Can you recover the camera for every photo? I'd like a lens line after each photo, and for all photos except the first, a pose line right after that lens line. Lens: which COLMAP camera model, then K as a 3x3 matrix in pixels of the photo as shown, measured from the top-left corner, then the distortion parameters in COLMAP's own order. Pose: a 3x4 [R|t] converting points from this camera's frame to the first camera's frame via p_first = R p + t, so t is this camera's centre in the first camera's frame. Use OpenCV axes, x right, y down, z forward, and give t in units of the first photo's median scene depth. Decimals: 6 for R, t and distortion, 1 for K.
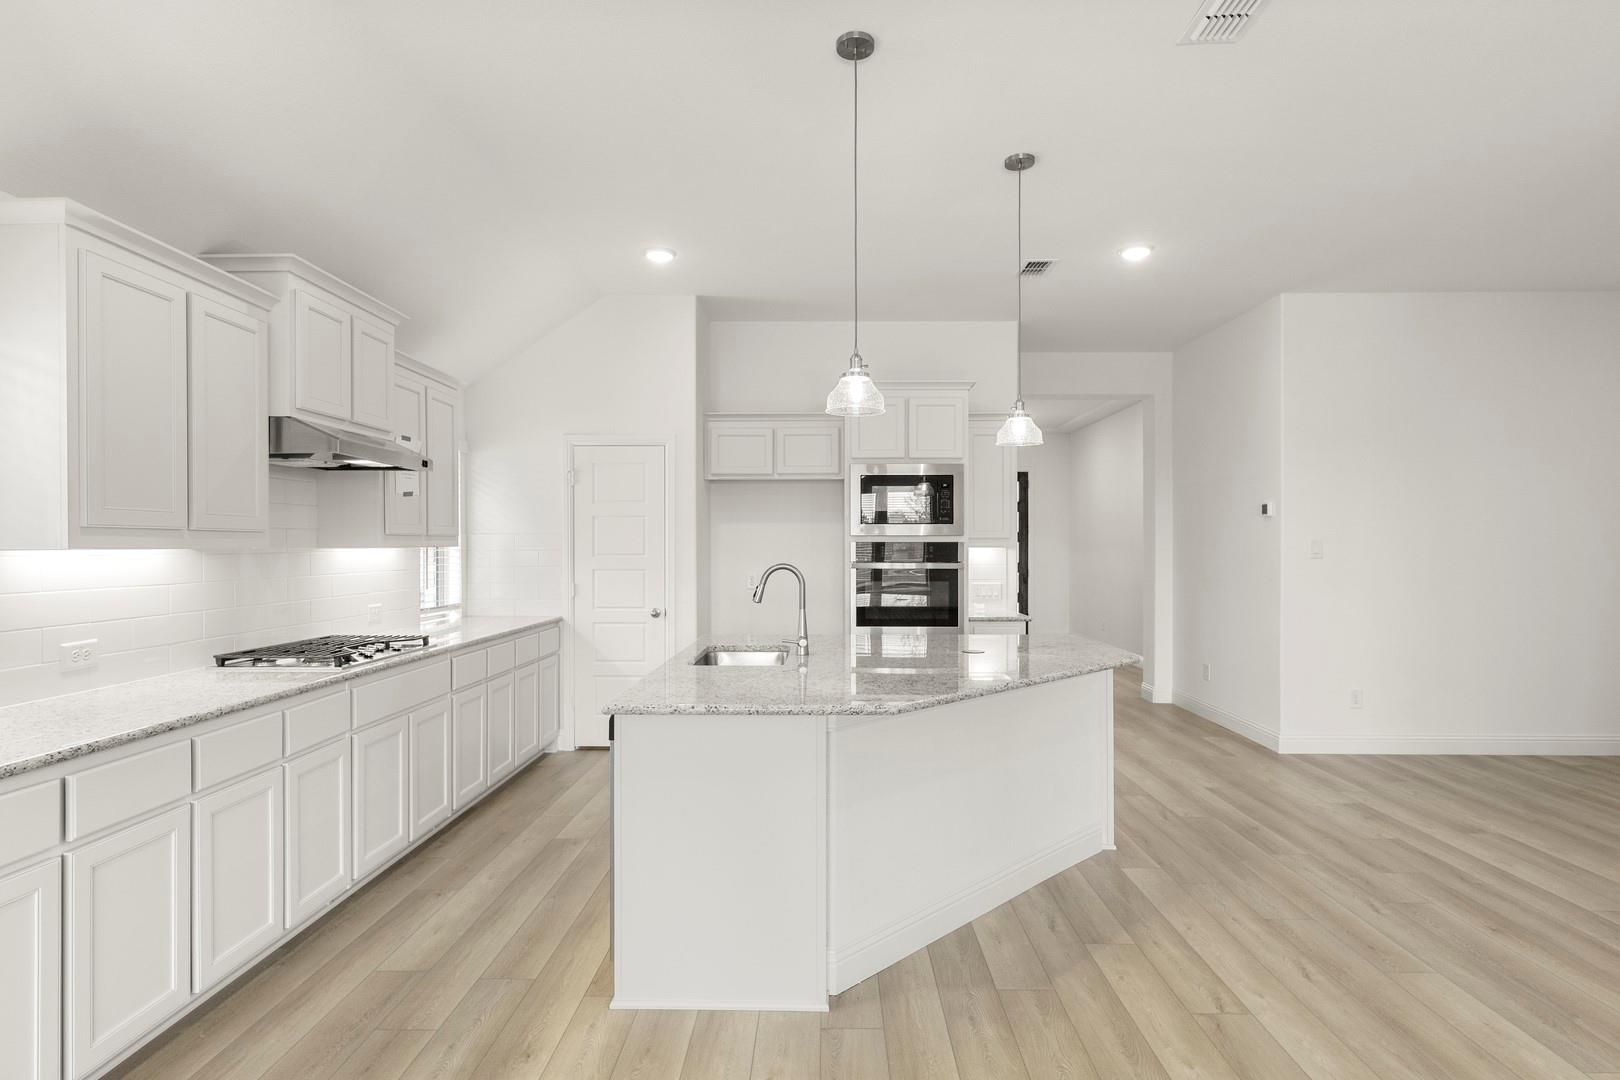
lens RADIAL K [[828.7, 0, 817.0], [0, 828.7, 566.3], [0, 0, 1]] dist [0.000834, -0.000092]
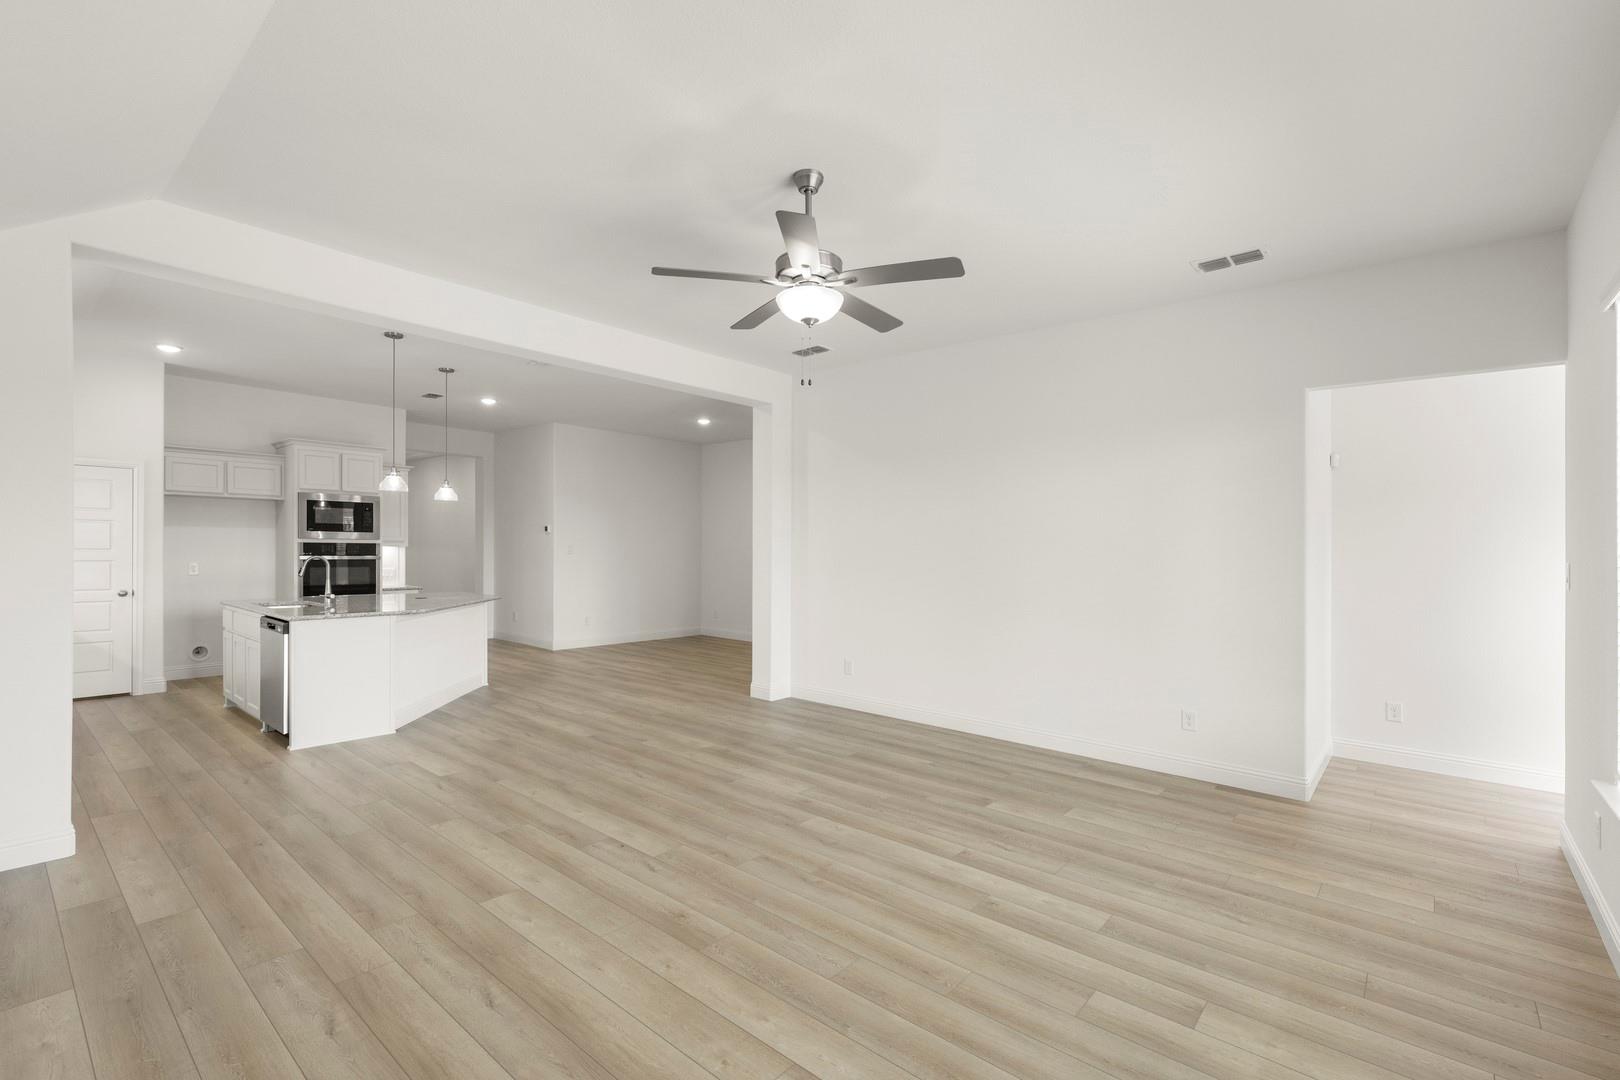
lens RADIAL K [[720.6, 0, 812.0], [0, 720.6, 552.0], [0, 0, 1]] dist [0.000060, -0.000016]
pose [[0.645847, 0.003969, 0.763456, -0.369786], [0.003579, 0.999960, -0.008226, 0.003313], [-0.763458, 0.008045, 0.645807, -0.606044]]
